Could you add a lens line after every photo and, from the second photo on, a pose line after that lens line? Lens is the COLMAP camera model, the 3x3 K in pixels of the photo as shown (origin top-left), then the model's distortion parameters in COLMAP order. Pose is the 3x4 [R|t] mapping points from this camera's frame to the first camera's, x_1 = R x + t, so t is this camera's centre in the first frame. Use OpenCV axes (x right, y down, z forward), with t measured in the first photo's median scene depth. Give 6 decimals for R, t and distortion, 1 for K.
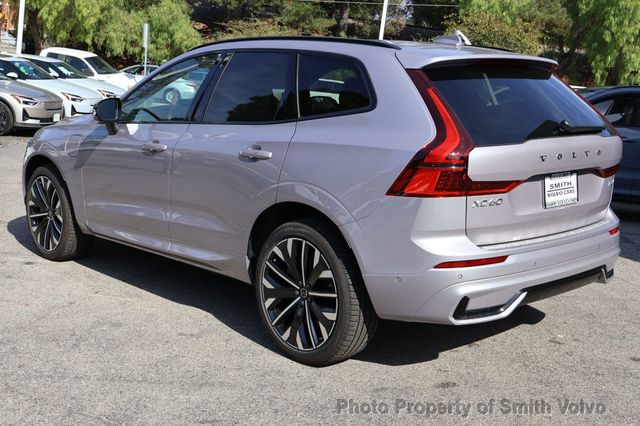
lens RADIAL K [[809.3, 0, 320.0], [0, 809.3, 213.0], [0, 0, 1]] dist [0.000700, 0.010433]
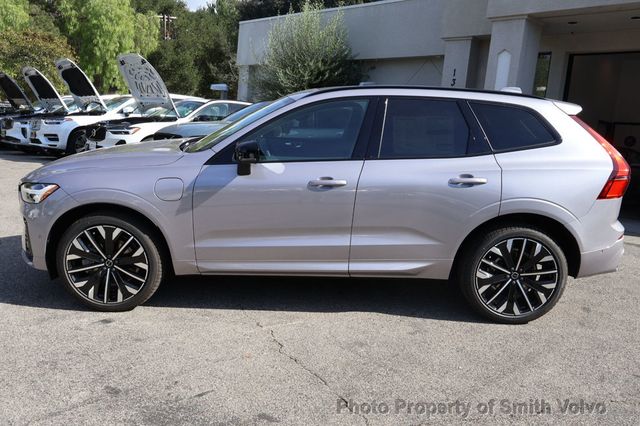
lens RADIAL K [[571.6, 0, 320.0], [0, 571.6, 213.0], [0, 0, 1]] dist [0.007260, 0.006309]
pose [[0.691171, -0.158121, 0.705181, -0.890648], [0.110926, 0.987420, 0.112684, -0.150070], [-0.714128, 0.000339, 0.700015, 0.517403]]
